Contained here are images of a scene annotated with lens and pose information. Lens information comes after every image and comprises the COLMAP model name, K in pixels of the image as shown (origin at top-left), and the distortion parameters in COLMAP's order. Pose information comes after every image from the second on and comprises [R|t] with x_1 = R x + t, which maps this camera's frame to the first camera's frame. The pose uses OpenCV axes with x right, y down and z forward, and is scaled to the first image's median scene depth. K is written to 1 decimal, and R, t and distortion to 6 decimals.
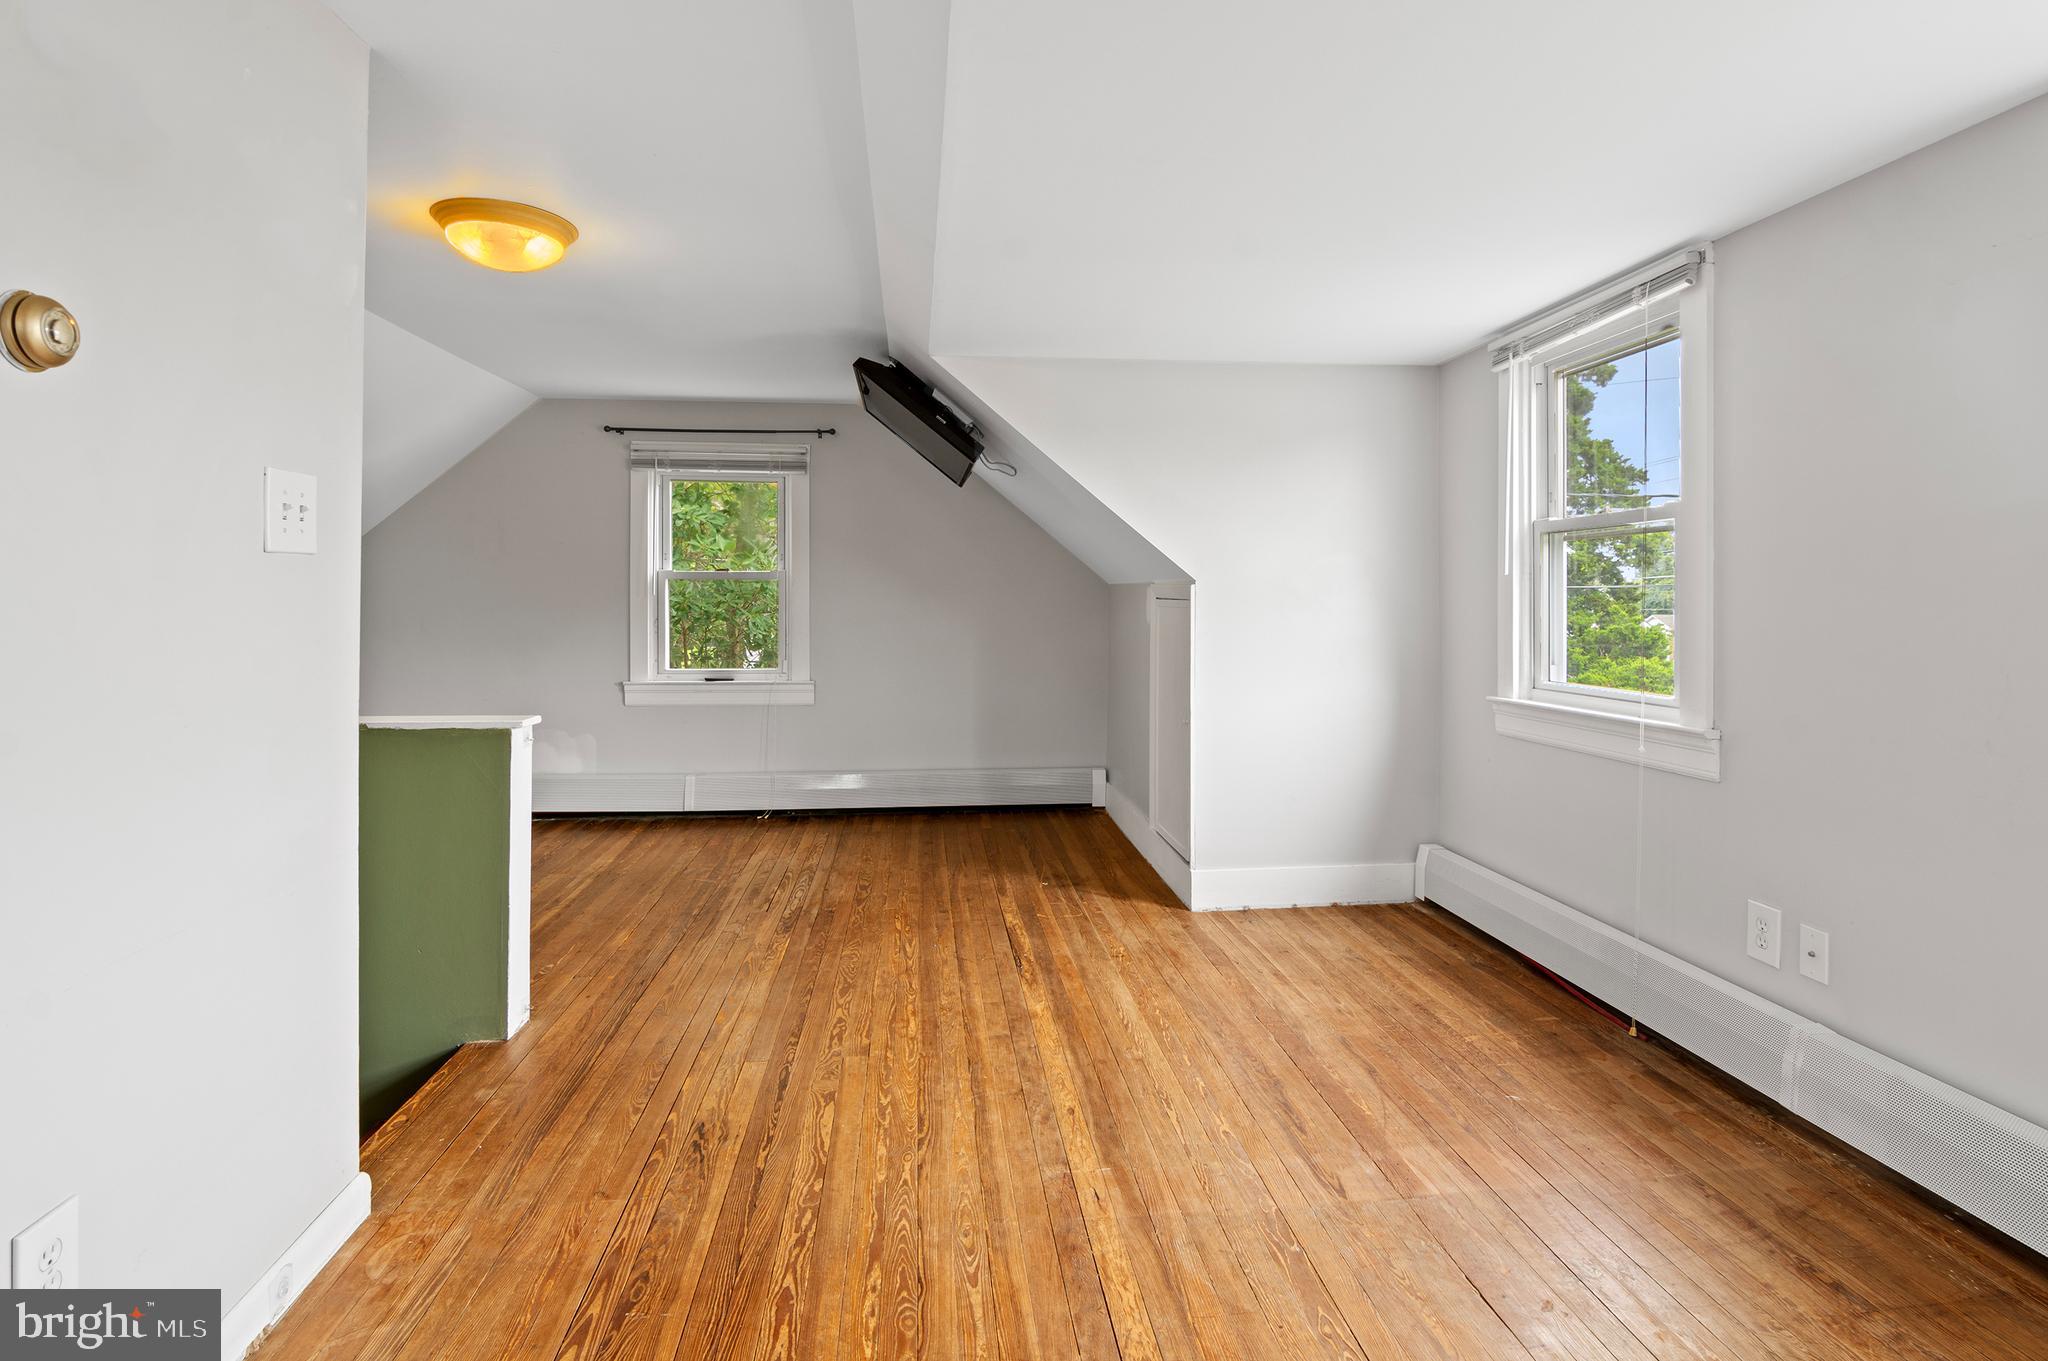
lens RADIAL K [[1024.7, 0, 1029.9], [0, 1024.7, 618.5], [0, 0, 1]] dist [-0.006110, -0.001989]
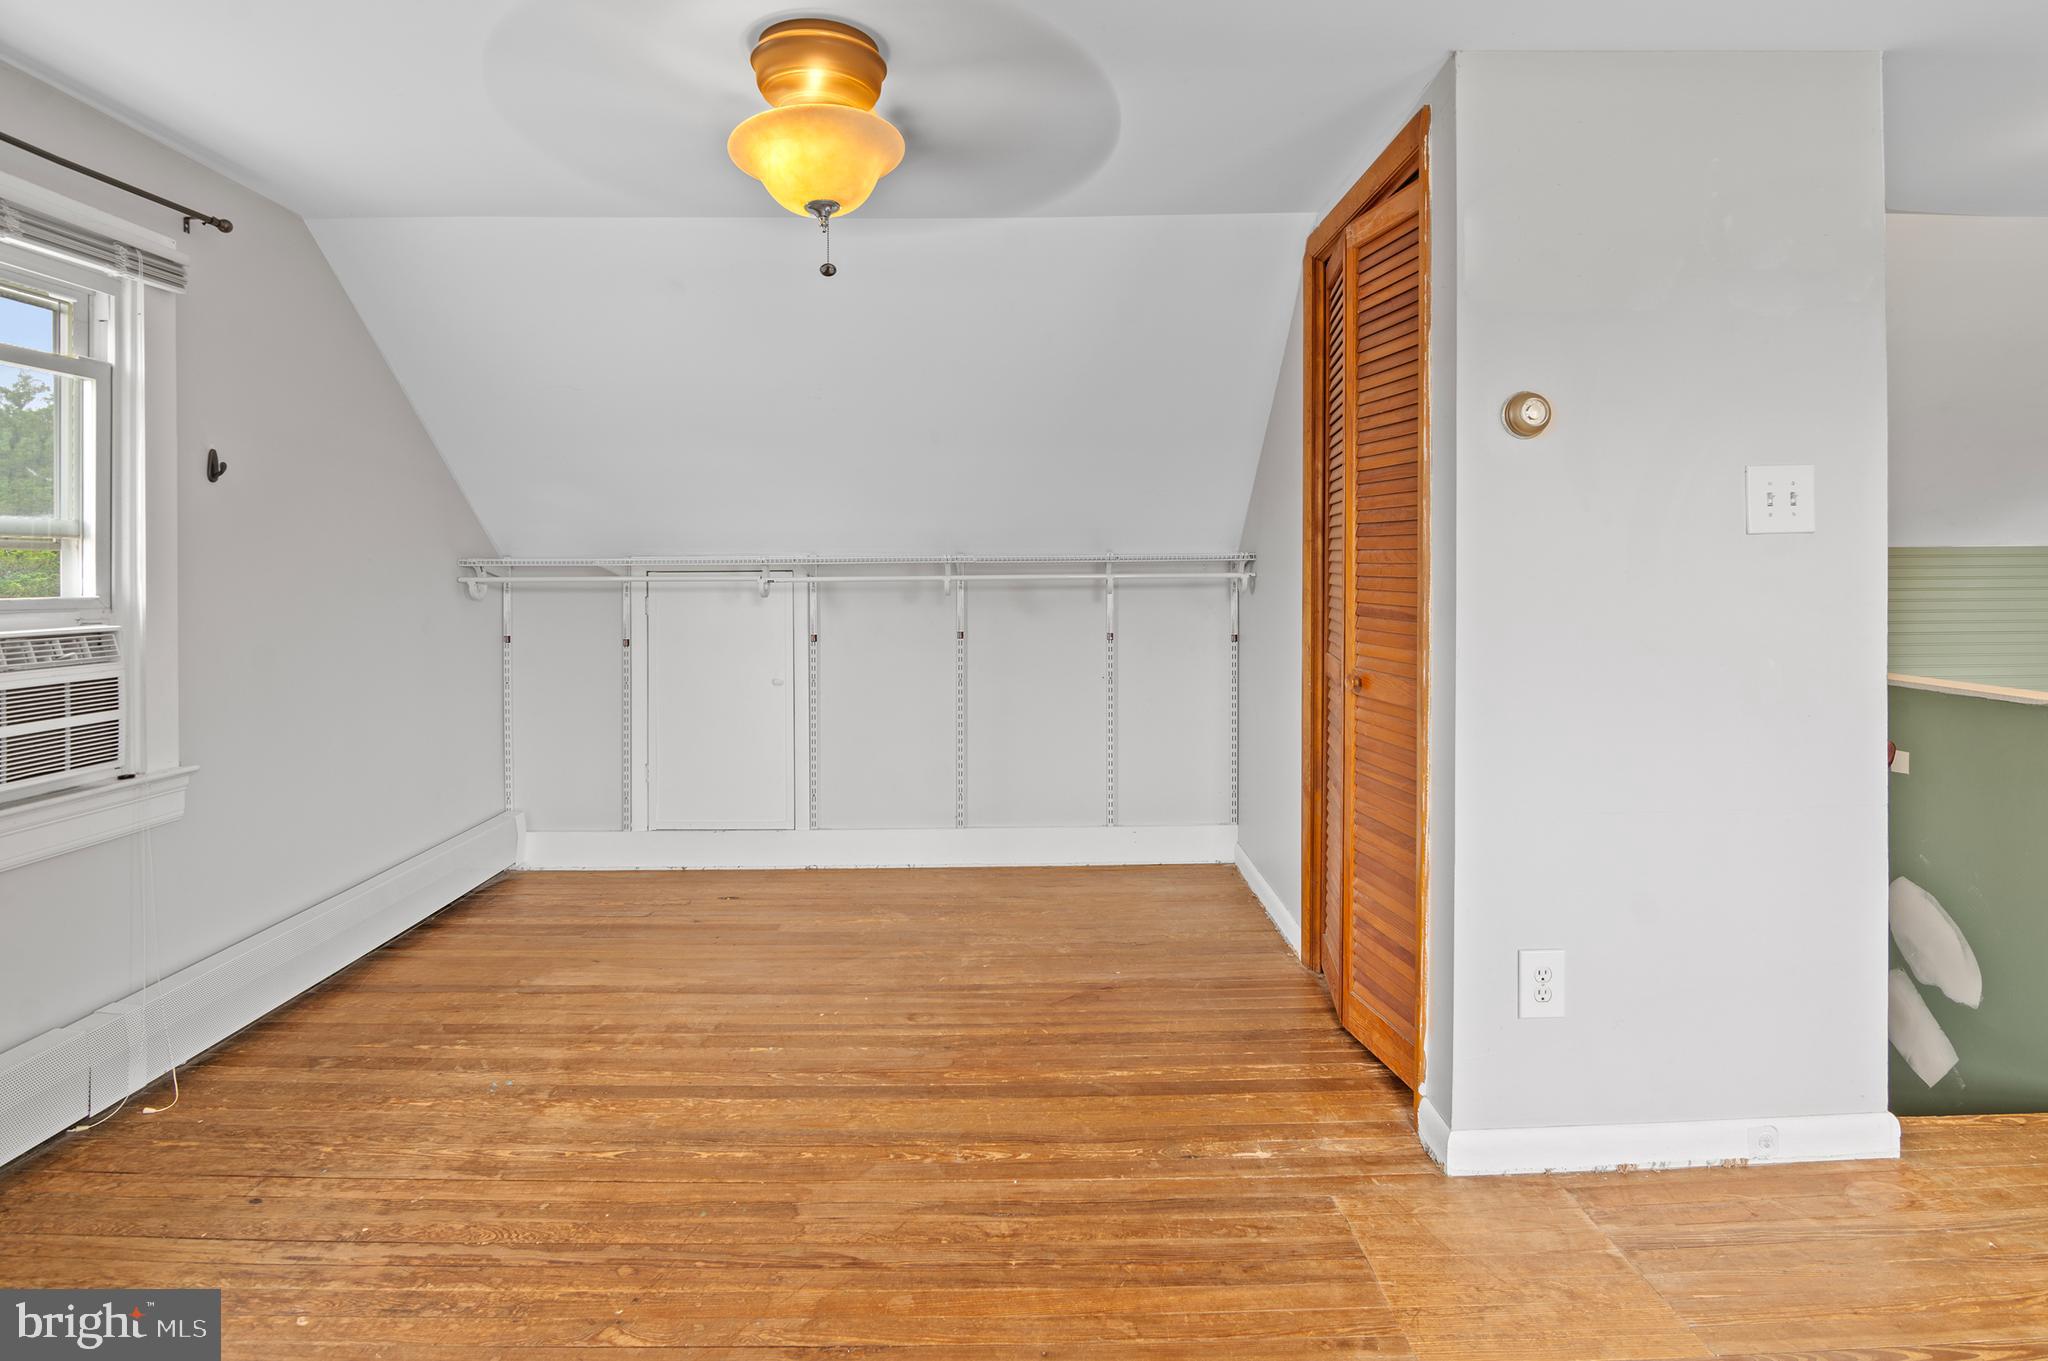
lens RADIAL K [[1024.7, 0, 1029.9], [0, 1024.7, 618.5], [0, 0, 1]] dist [-0.006110, -0.001989]
pose [[-0.099694, 0.037177, -0.994323, 0.513427], [-0.009767, 0.999217, 0.038339, -0.002039], [0.994970, 0.013534, -0.099253, 0.229974]]
